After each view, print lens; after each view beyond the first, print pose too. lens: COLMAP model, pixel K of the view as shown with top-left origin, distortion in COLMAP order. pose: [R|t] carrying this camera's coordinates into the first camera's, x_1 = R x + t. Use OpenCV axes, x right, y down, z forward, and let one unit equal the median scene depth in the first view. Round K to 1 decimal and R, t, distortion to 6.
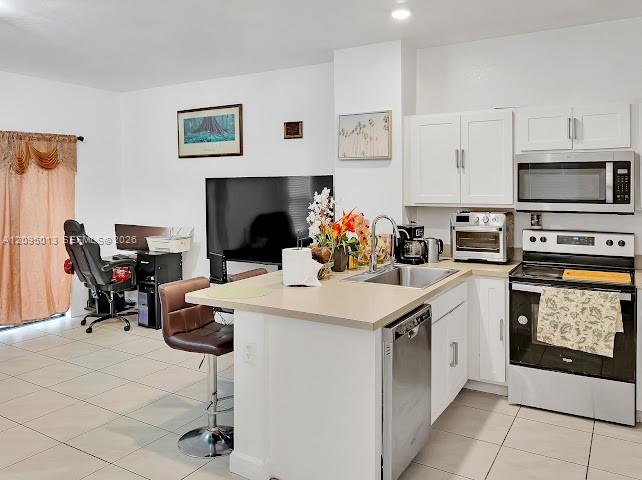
lens RADIAL K [[514.9, 0, 320.0], [0, 514.9, 220.3], [0, 0, 1]] dist [0.001222, 0.001251]
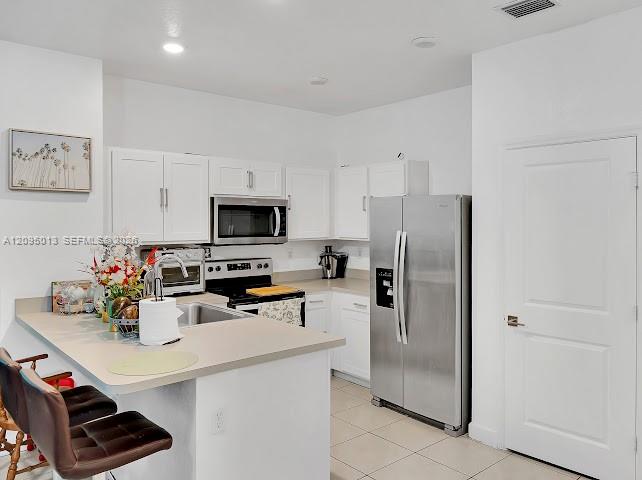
lens RADIAL K [[501.8, 0, 323.5], [0, 501.8, 239.9], [0, 0, 1]] dist [-0.003245, 0.001067]
pose [[0.306003, -0.028242, 0.951611, -0.589017], [0.065197, 0.997835, 0.008649, -0.023263], [-0.949795, 0.059396, 0.307182, 0.398692]]
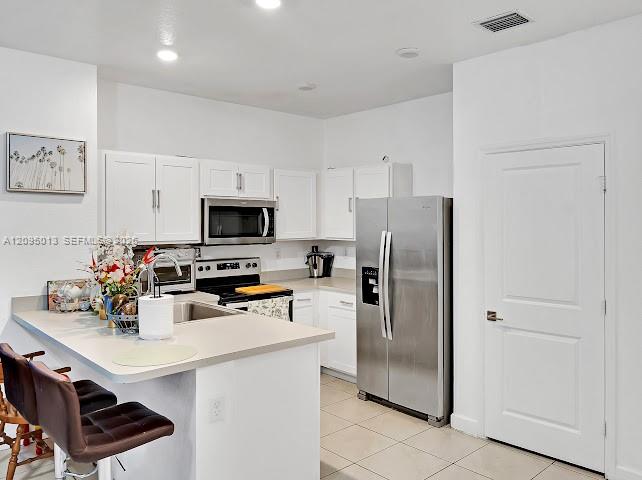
lens RADIAL K [[505.1, 0, 318.7], [0, 505.1, 238.4], [0, 0, 1]] dist [0.003730, -0.001340]
pose [[0.284203, -0.024743, 0.958445, -0.632955], [0.066511, 0.997767, 0.006036, -0.022872], [-0.956454, 0.062032, 0.285214, 0.393599]]
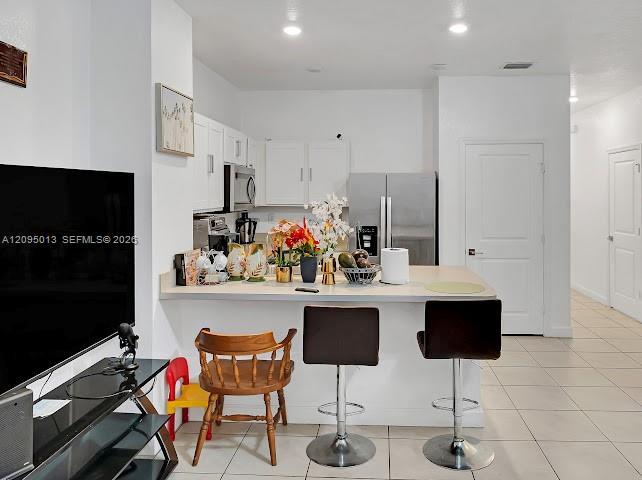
lens RADIAL K [[514.9, 0, 320.0], [0, 514.9, 220.3], [0, 0, 1]] dist [0.001222, 0.001251]
pose [[-0.460315, -0.046967, 0.886512, -0.716519], [0.063910, 0.994255, 0.085860, -0.084234], [-0.885452, 0.096180, -0.454669, 1.279743]]
